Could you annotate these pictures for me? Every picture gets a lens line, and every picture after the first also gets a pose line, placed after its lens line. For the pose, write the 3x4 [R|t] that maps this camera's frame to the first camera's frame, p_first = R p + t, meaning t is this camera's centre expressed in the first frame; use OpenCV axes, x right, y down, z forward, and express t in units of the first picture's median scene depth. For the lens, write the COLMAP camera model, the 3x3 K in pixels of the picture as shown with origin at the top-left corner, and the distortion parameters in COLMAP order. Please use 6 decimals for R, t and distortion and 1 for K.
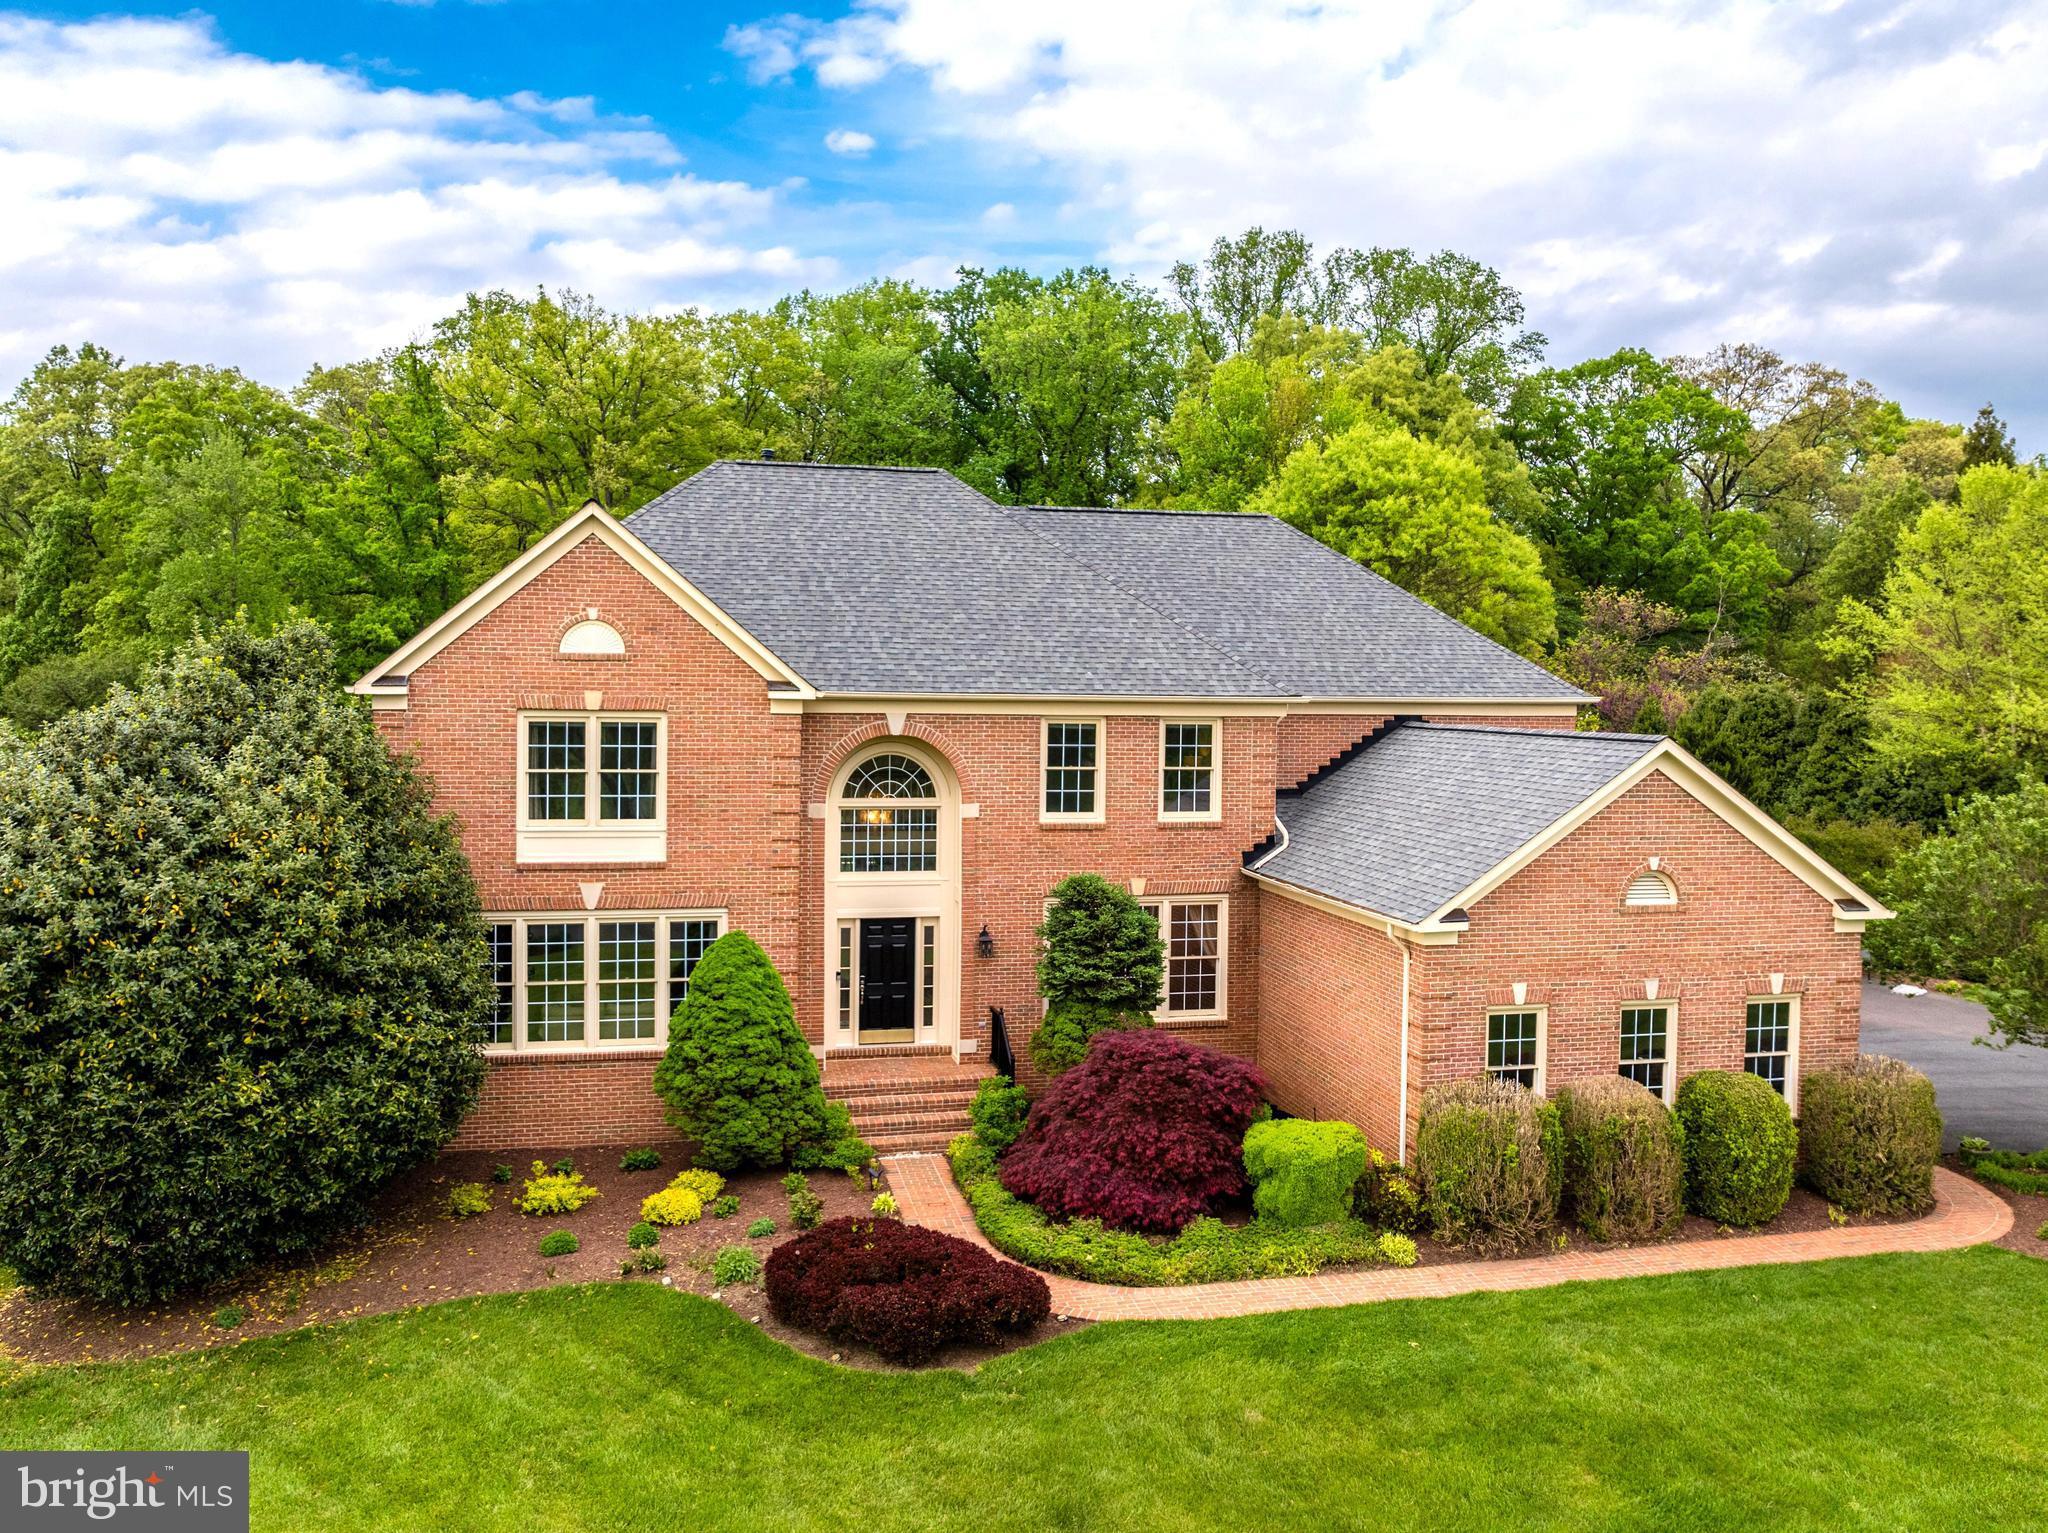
lens RADIAL K [[1565.5, 0, 1026.5], [0, 1565.5, 711.8], [0, 0, 1]] dist [-0.036597, -0.010678]
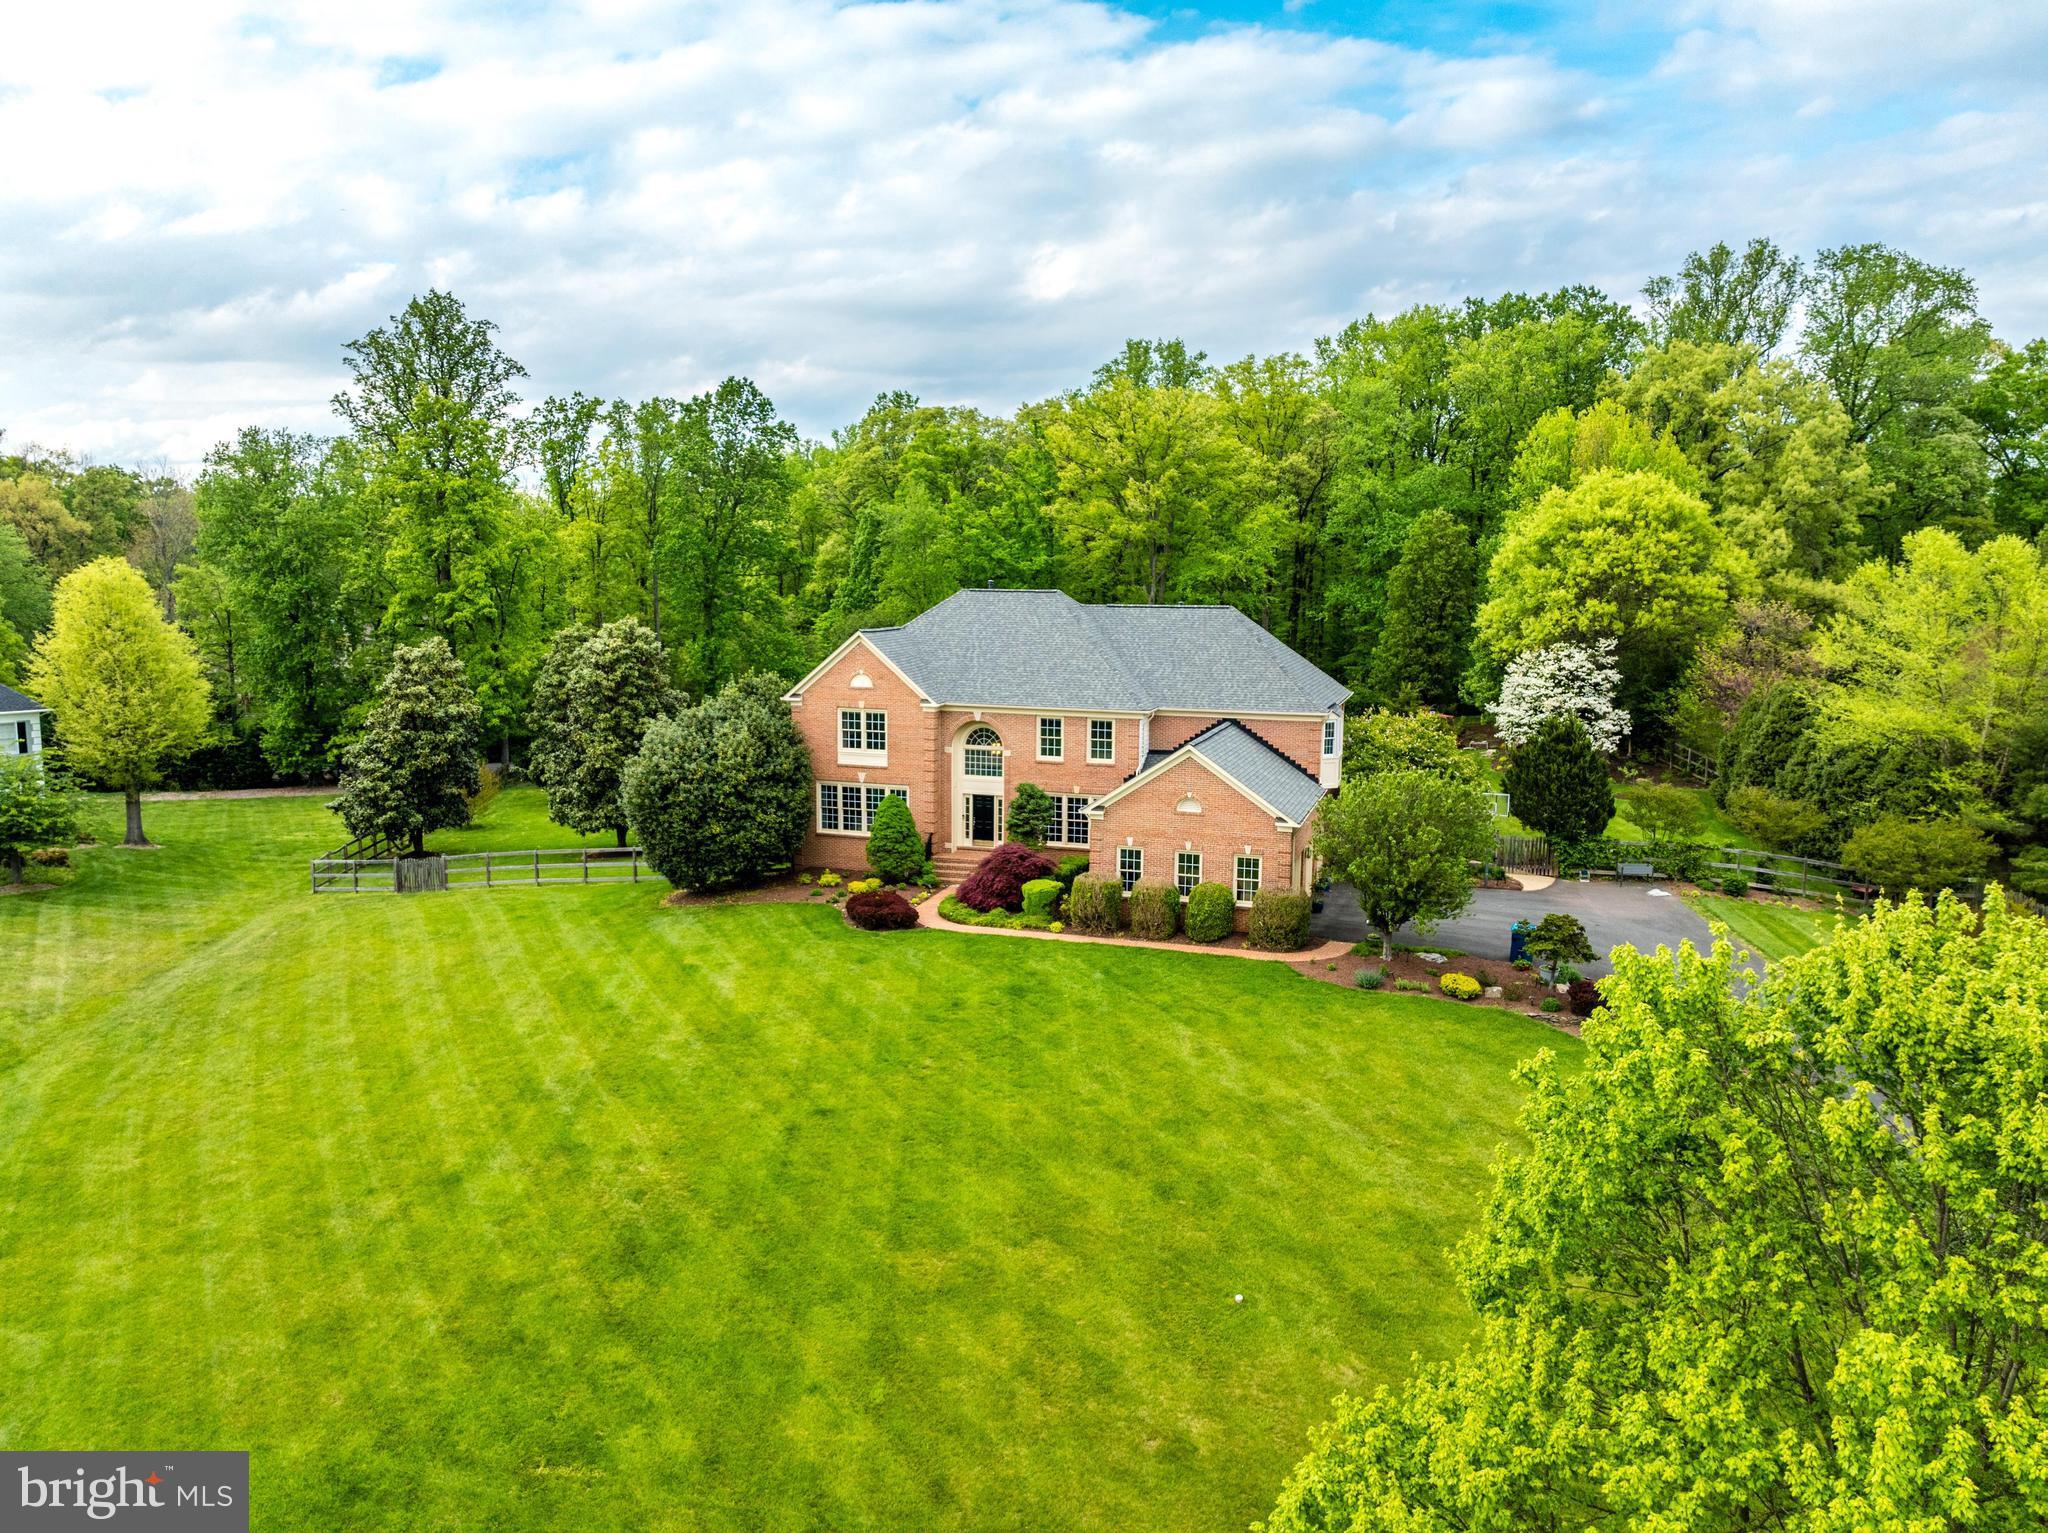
lens RADIAL K [[1456.8, 0, 1026.6], [0, 1456.8, 765.4], [0, 0, 1]] dist [-0.033940, -0.006890]
pose [[0.862132, 0.065269, -0.502463, 1.185877], [-0.008984, 0.993482, 0.113637, -0.183748], [0.506605, -0.093456, 0.857098, -0.966820]]
